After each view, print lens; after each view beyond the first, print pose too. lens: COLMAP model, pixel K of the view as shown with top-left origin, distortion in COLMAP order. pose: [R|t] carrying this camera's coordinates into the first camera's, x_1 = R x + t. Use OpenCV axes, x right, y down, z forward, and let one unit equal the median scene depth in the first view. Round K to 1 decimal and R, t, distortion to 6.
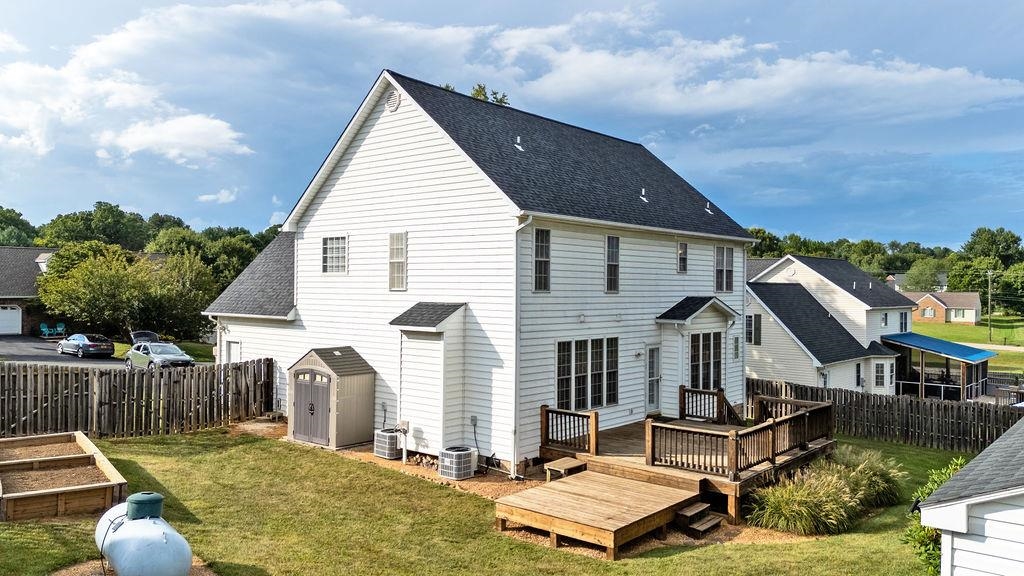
lens RADIAL K [[750.8, 0, 506.6], [0, 750.8, 283.6], [0, 0, 1]] dist [0.029993, -0.006330]
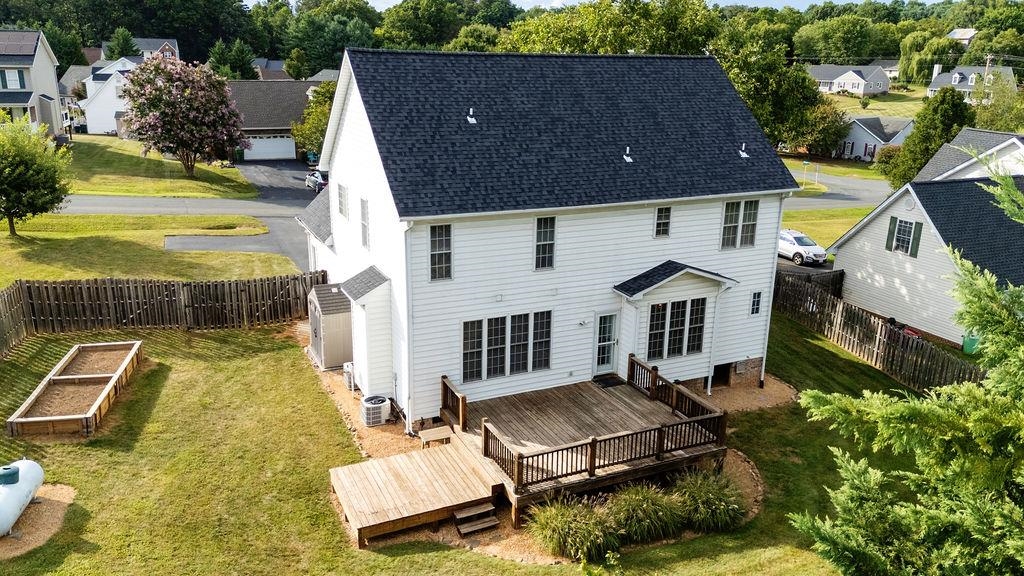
lens RADIAL K [[750.8, 0, 513.6], [0, 750.8, 294.2], [0, 0, 1]] dist [0.029993, -0.006330]
pose [[0.918122, 0.125796, -0.375803, 0.520653], [-0.011708, 0.956478, 0.291570, -0.271079], [0.396125, -0.263297, 0.879636, 0.059760]]
